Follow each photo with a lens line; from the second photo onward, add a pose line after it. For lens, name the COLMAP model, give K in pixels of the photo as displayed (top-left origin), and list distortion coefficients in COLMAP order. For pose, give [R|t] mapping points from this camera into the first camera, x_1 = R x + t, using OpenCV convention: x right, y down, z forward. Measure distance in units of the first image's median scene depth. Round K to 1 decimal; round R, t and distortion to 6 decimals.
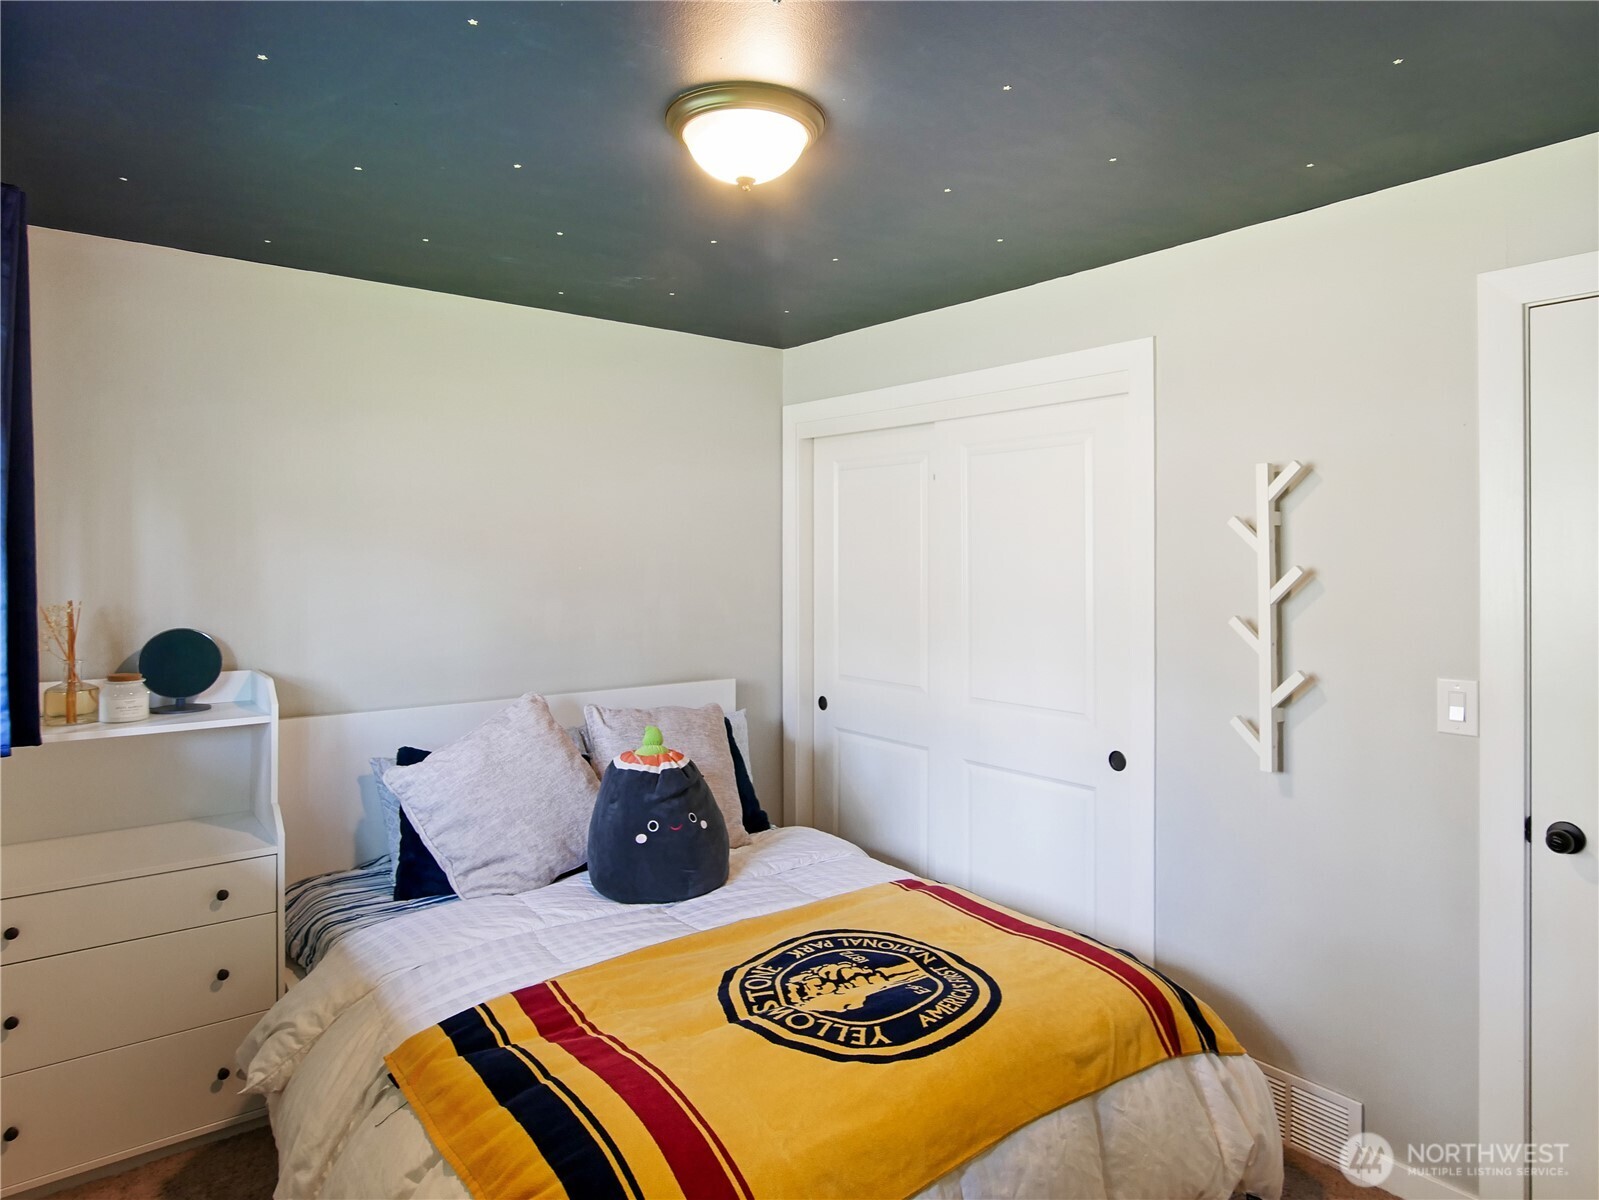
lens RADIAL K [[961.7, 0, 792.9], [0, 961.7, 562.0], [0, 0, 1]] dist [-0.003826, 0.000551]
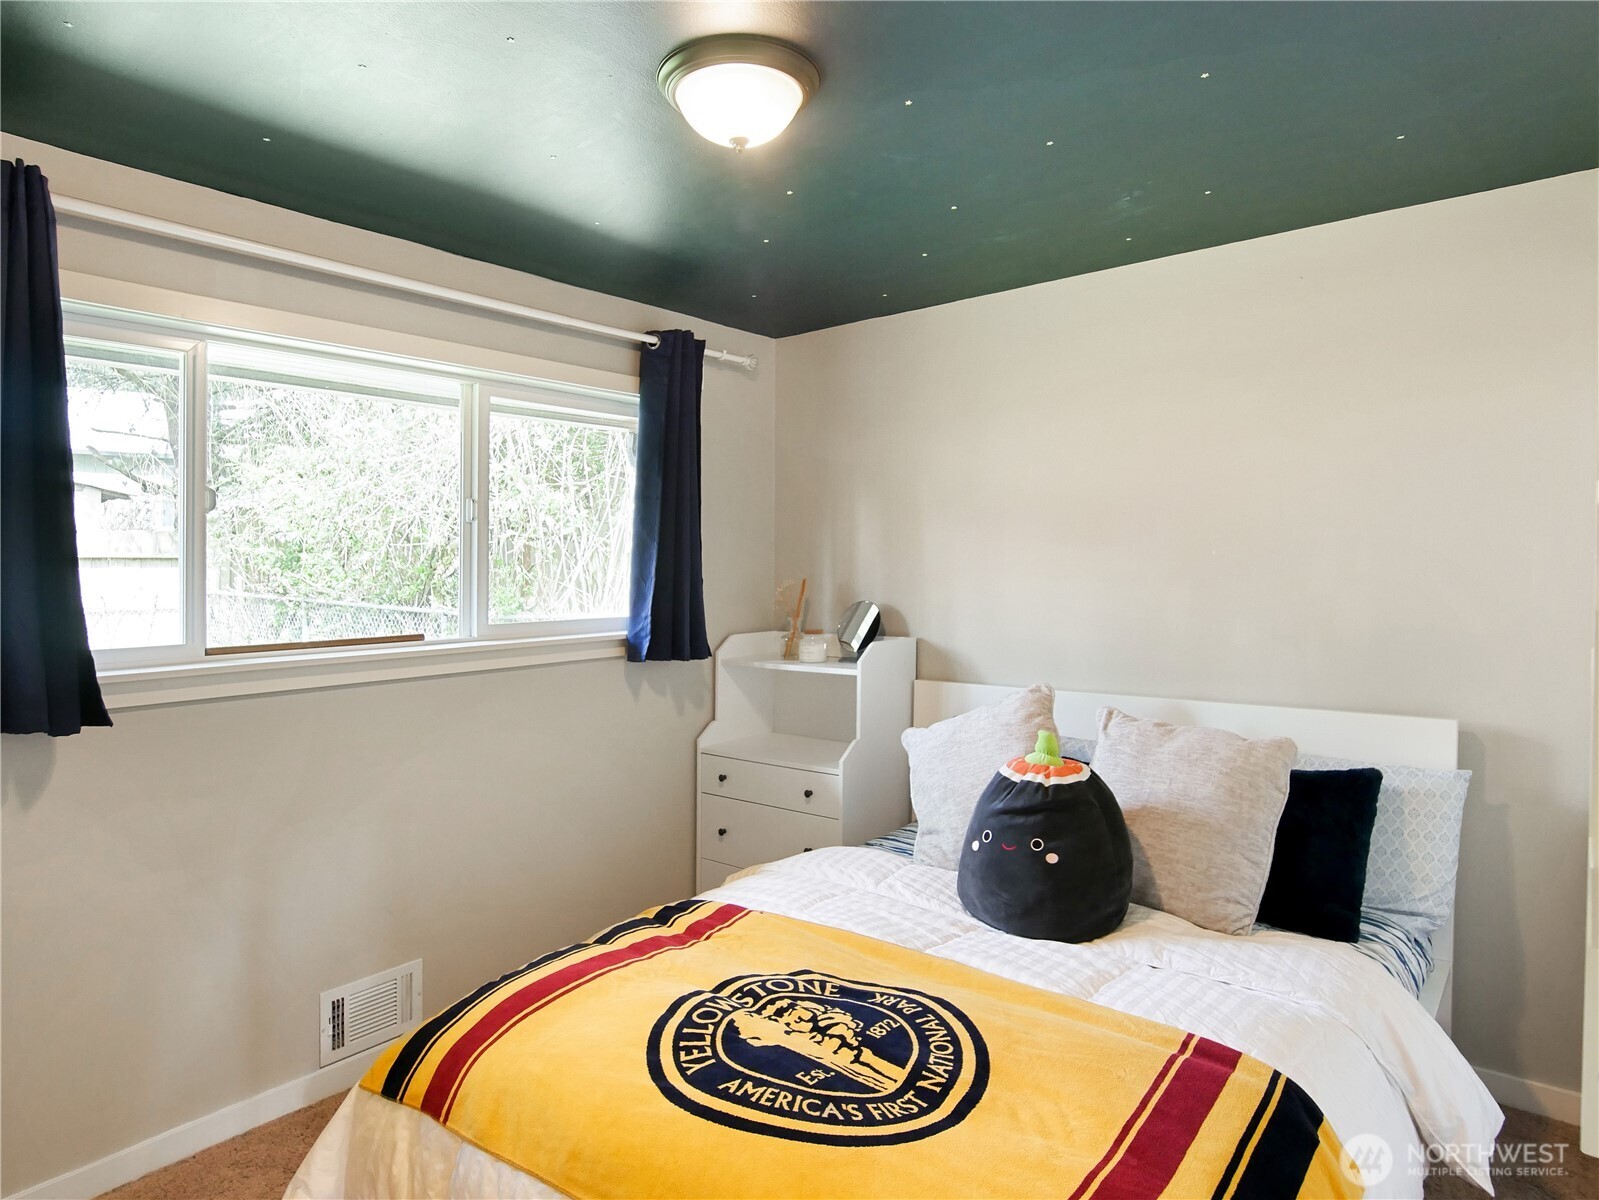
lens RADIAL K [[961.7, 0, 792.9], [0, 961.7, 562.0], [0, 0, 1]] dist [-0.003826, 0.000551]
pose [[0.211748, -0.014238, -0.977221, 0.834658], [0.008770, 0.999881, -0.012668, 0.036755], [0.977285, -0.005888, 0.211848, 0.769578]]
